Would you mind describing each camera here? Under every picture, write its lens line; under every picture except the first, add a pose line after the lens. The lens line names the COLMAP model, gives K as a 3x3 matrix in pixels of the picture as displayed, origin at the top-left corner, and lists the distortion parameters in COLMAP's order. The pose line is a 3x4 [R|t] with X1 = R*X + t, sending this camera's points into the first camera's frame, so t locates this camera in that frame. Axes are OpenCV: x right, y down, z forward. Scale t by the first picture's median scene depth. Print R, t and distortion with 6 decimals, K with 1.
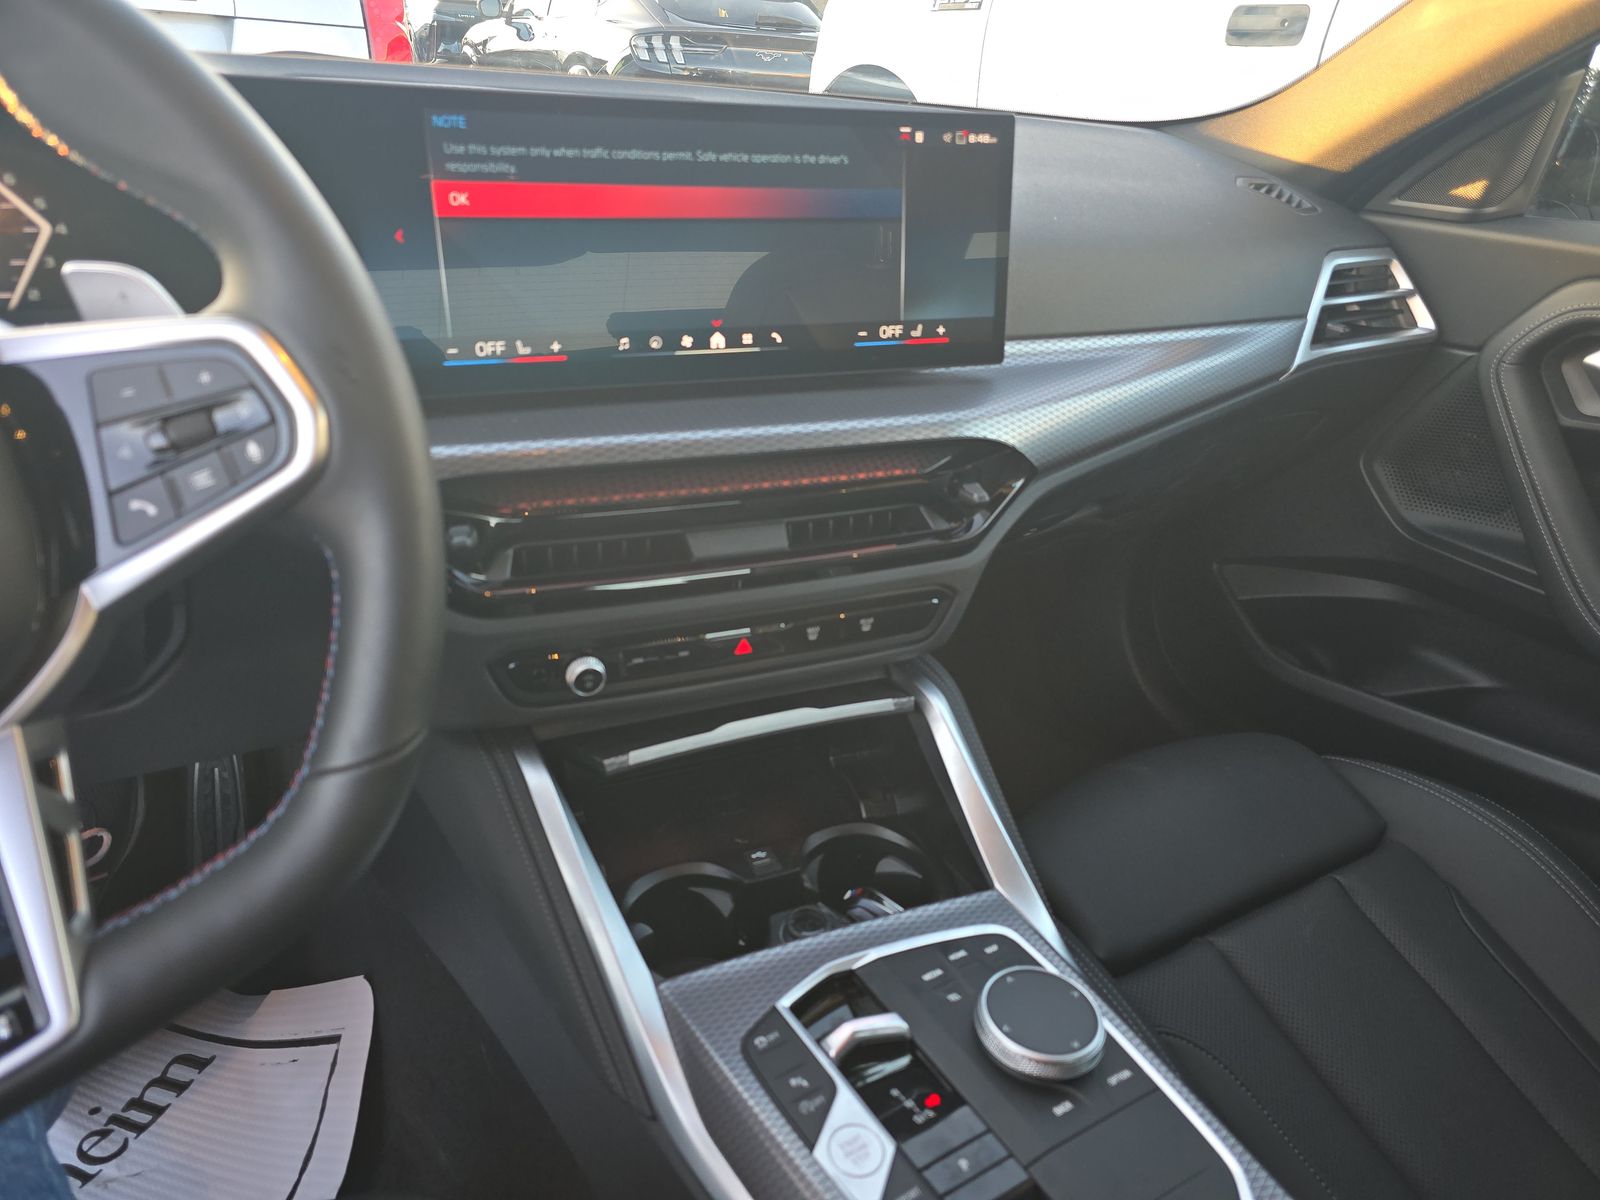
lens RADIAL K [[1061.6, 0, 800.0], [0, 1061.6, 600.0], [0, 0, 1]] dist [0.048457, -0.040548]
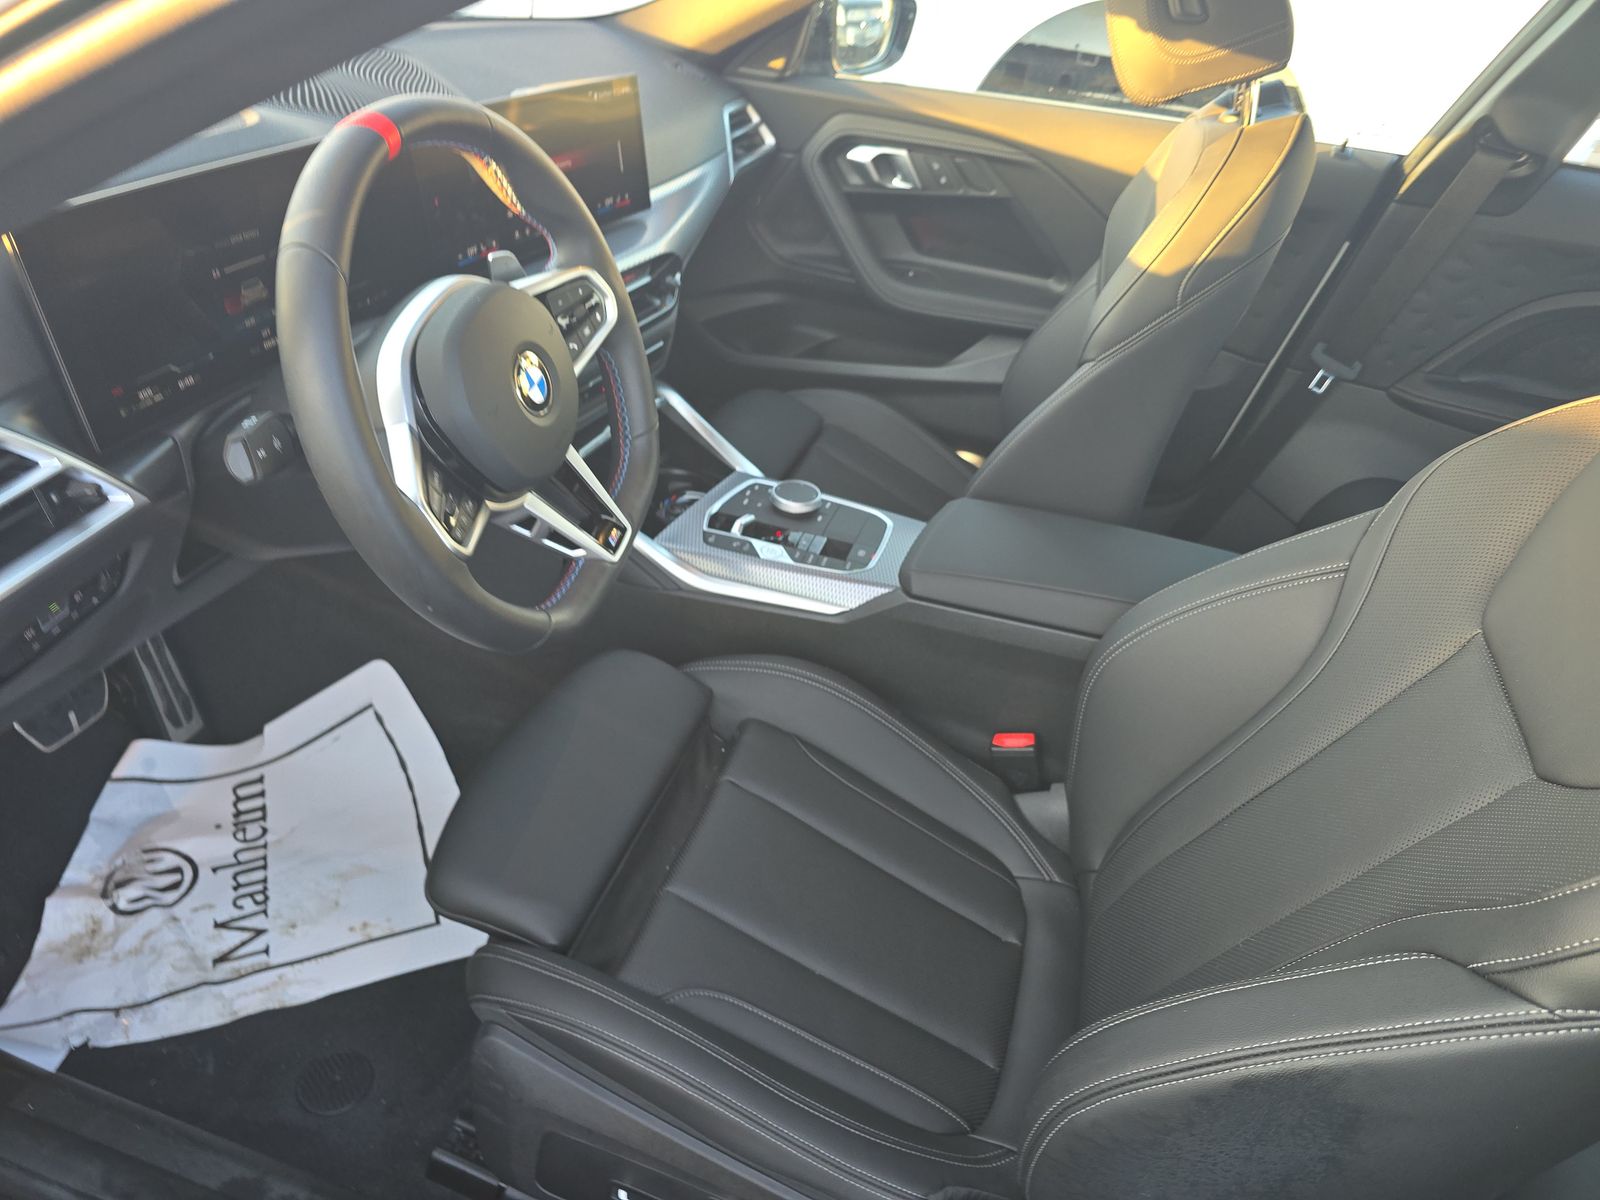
lens RADIAL K [[1061.6, 0, 800.0], [0, 1061.6, 600.0], [0, 0, 1]] dist [0.048457, -0.040548]
pose [[0.752313, -0.349905, 0.558205, -0.706430], [0.218982, 0.931934, 0.289042, -0.053357], [-0.621347, -0.095213, 0.777729, -0.539491]]
